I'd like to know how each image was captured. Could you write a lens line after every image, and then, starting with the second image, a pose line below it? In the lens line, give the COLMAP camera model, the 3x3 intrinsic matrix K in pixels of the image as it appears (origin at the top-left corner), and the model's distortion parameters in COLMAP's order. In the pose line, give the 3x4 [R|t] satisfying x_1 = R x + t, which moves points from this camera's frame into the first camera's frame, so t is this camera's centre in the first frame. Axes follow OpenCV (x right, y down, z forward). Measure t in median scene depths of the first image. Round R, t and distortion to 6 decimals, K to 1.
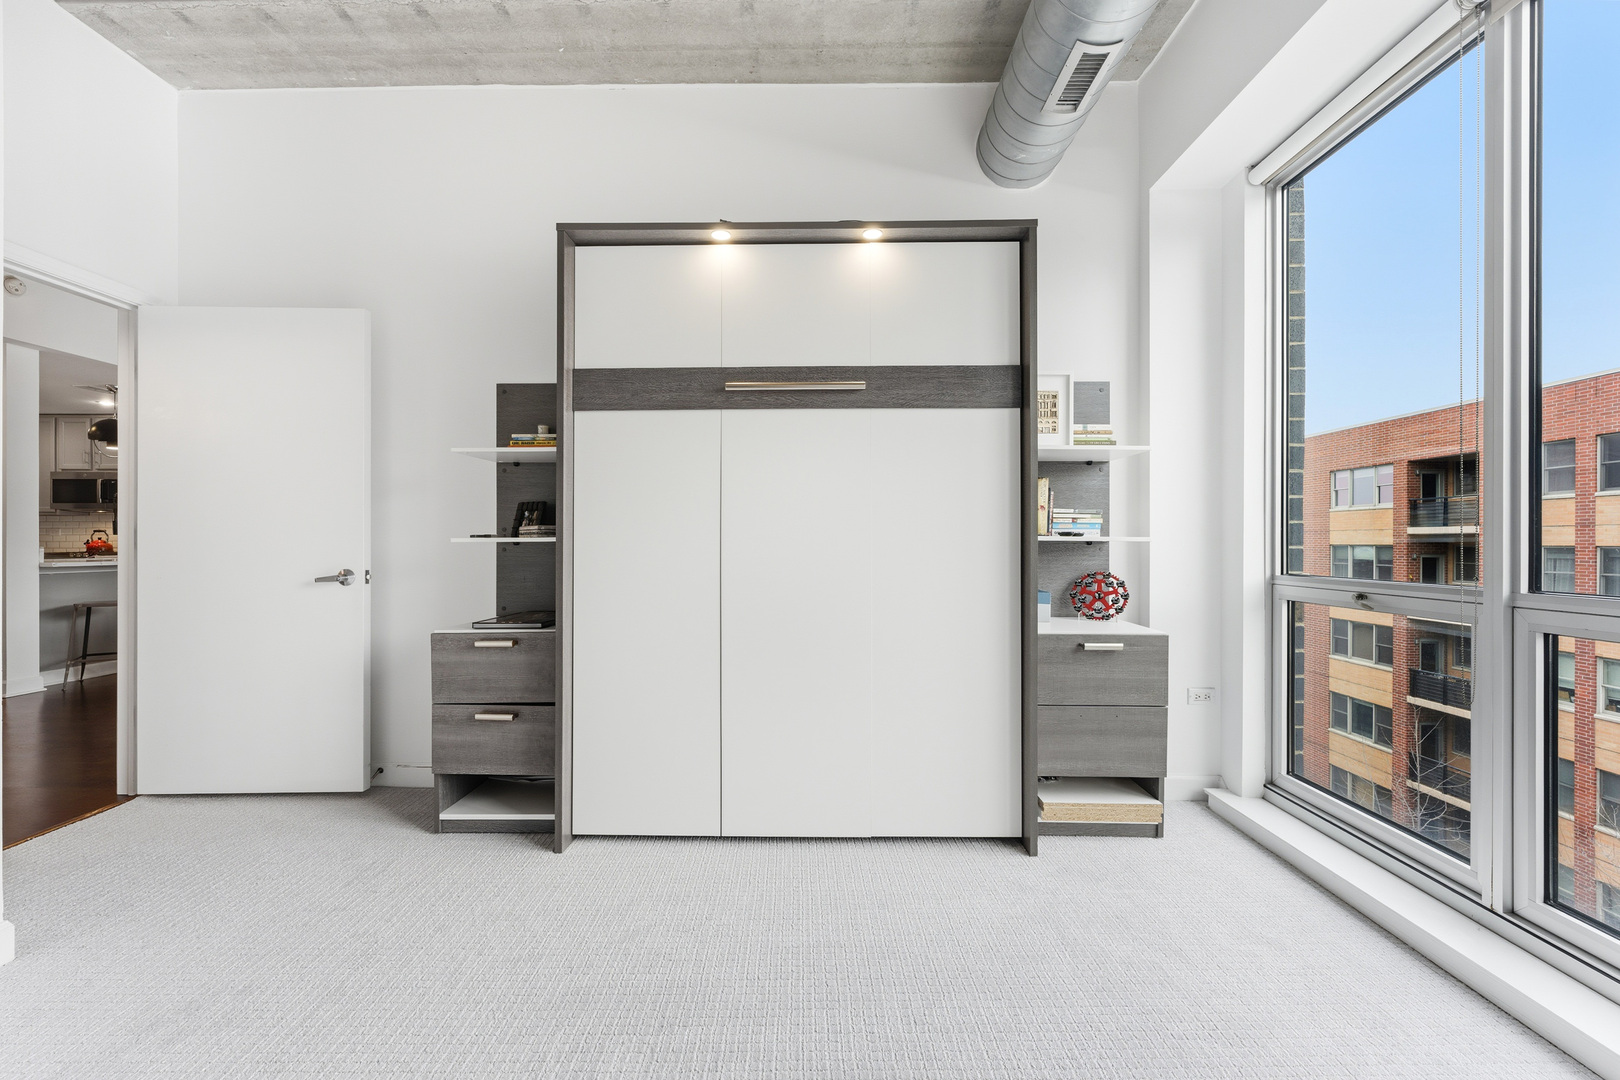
lens RADIAL K [[662.0, 0, 810.0], [0, 662.0, 540.0], [0, 0, 1]] dist [-0.000913, -0.000004]
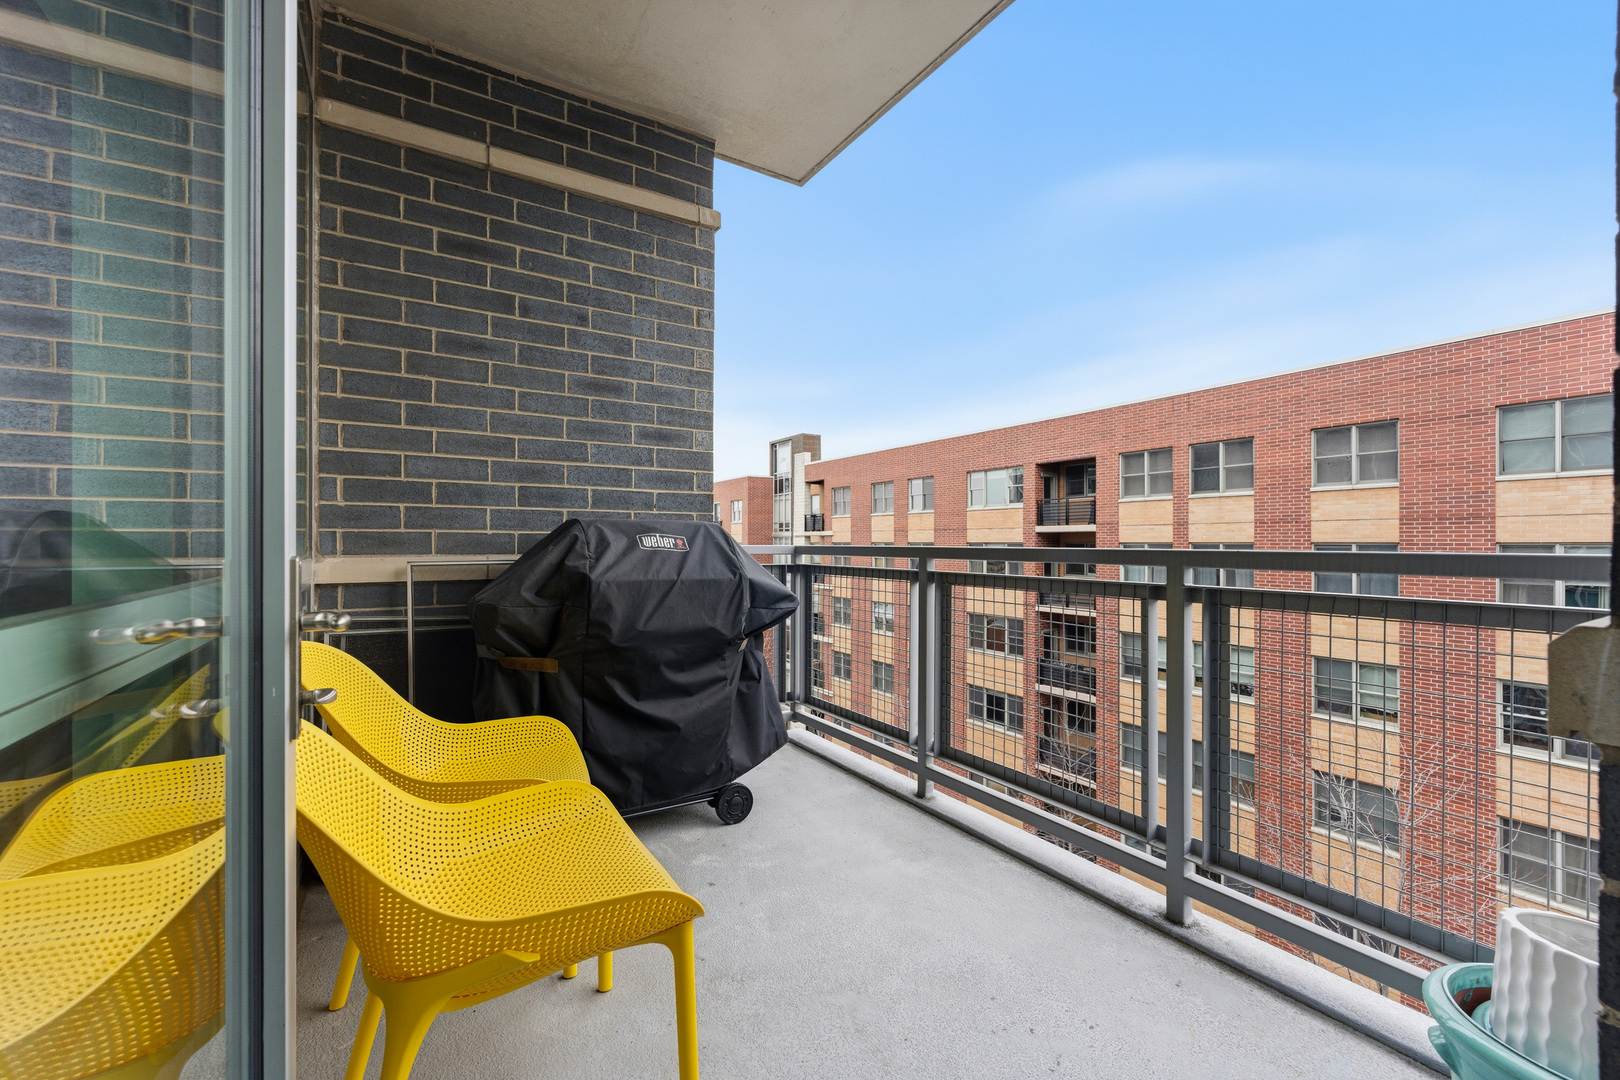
lens RADIAL K [[662.0, 0, 810.0], [0, 662.0, 540.0], [0, 0, 1]] dist [-0.000913, -0.000004]
pose [[0.836961, -0.004932, 0.547241, 0.015703], [0.004890, 0.999987, 0.001535, 0.000091], [-0.547241, 0.001391, 0.836974, 0.305245]]
